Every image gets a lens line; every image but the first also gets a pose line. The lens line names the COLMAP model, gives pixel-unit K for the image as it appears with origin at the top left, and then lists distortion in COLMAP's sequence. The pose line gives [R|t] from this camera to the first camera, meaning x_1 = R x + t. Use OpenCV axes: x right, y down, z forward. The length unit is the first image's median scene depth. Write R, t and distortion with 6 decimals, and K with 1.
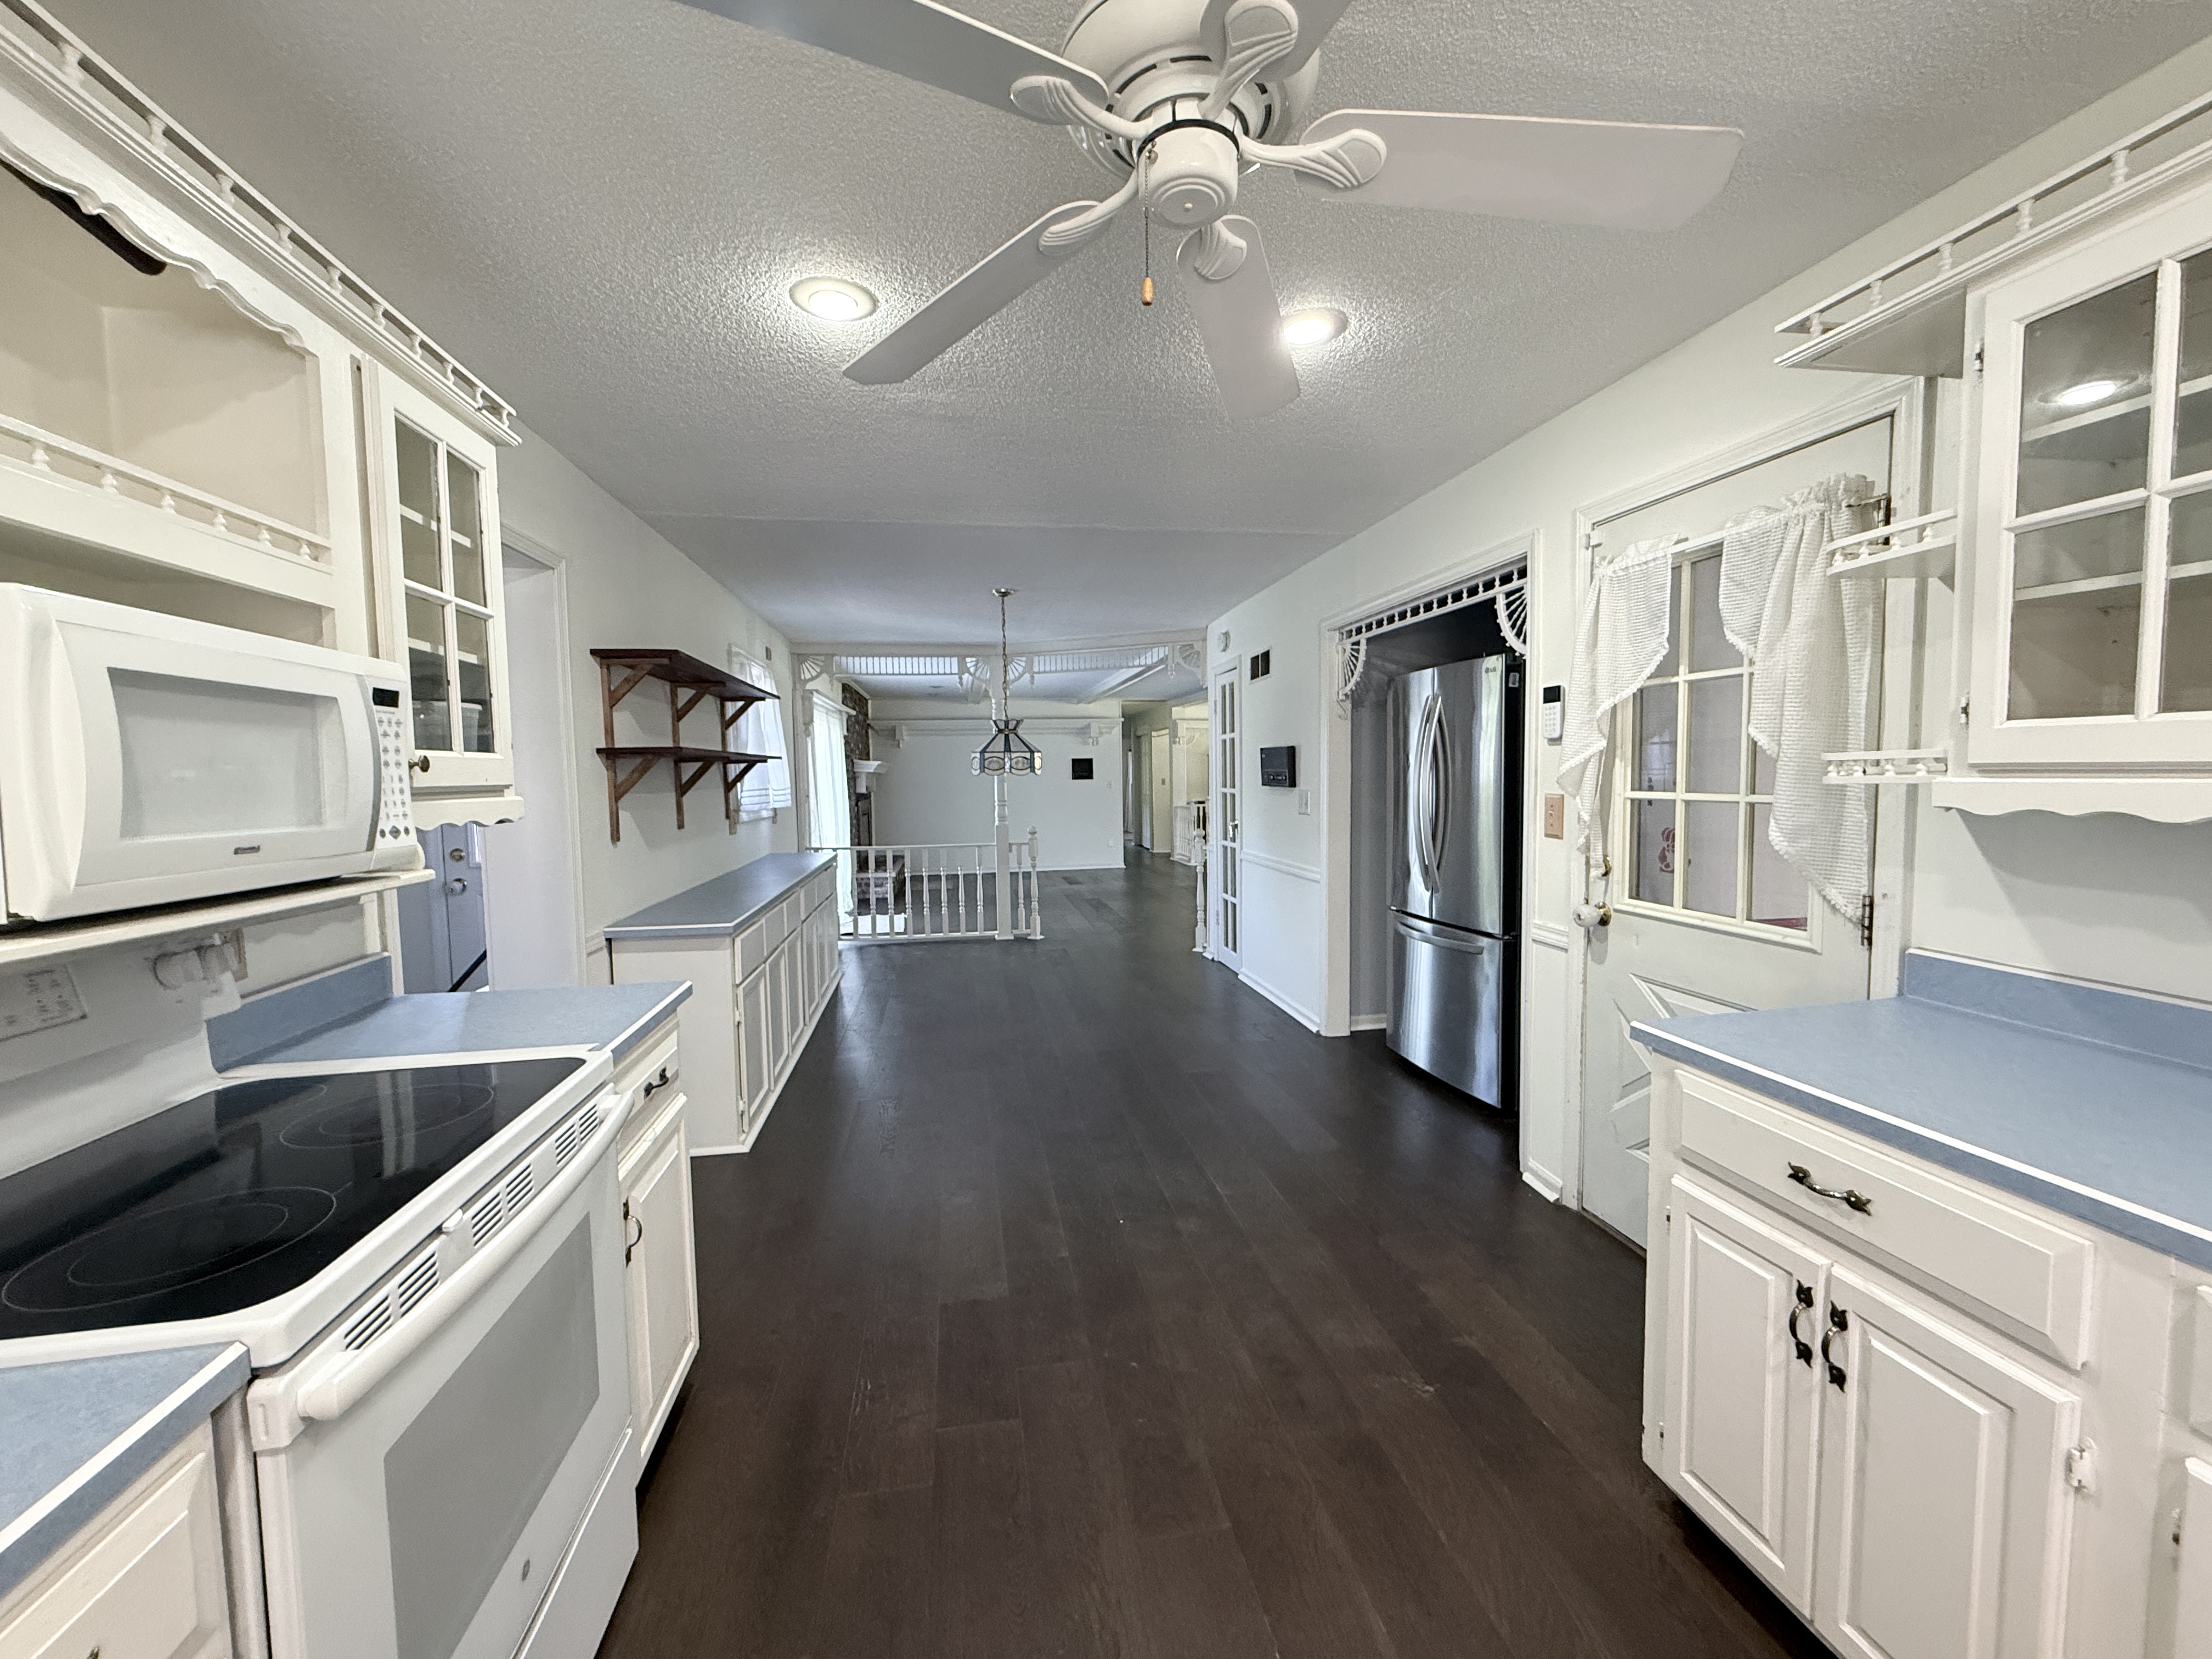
lens RADIAL K [[878.6, 0, 1102.5], [0, 878.6, 826.9], [0, 0, 1]] dist [0.003969, -0.001098]
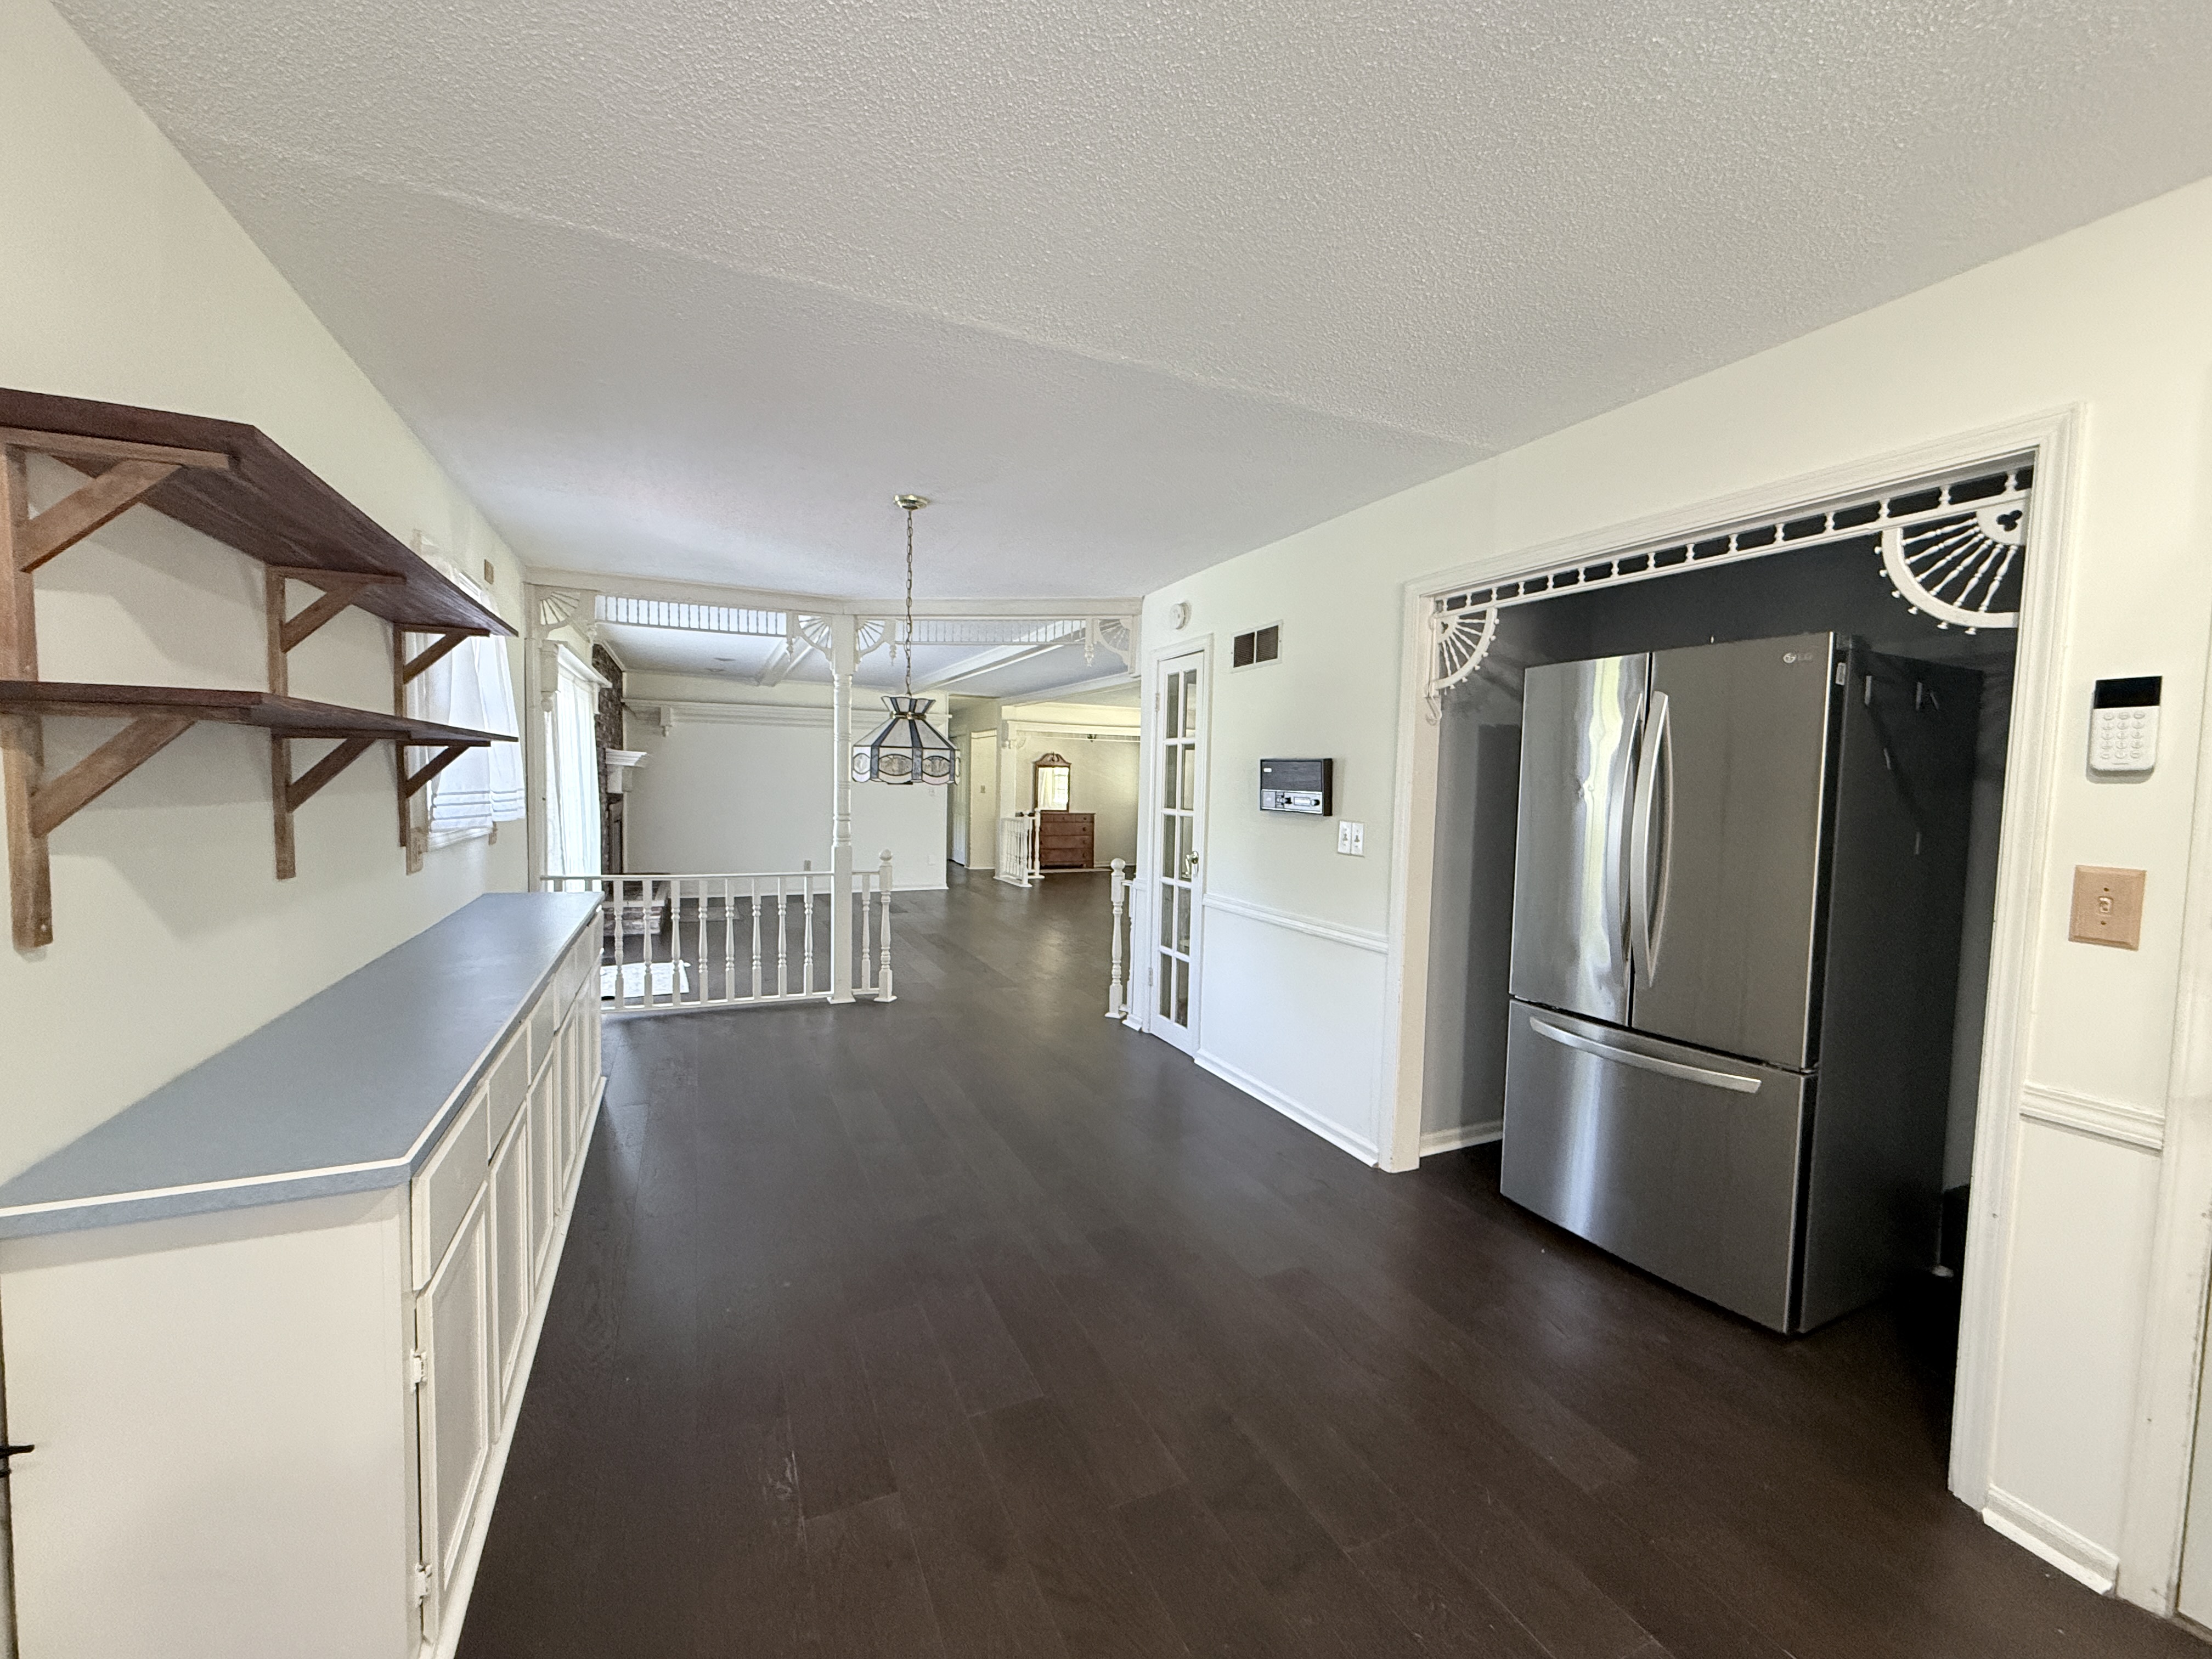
lens RADIAL K [[878.6, 0, 1100.4], [0, 878.6, 828.6], [0, 0, 1]] dist [0.003969, -0.001098]
pose [[0.964560, 0.023701, 0.262798, -0.125046], [-0.022538, 0.999718, -0.007441, -0.020960], [-0.262901, 0.001254, 0.964822, 0.293726]]
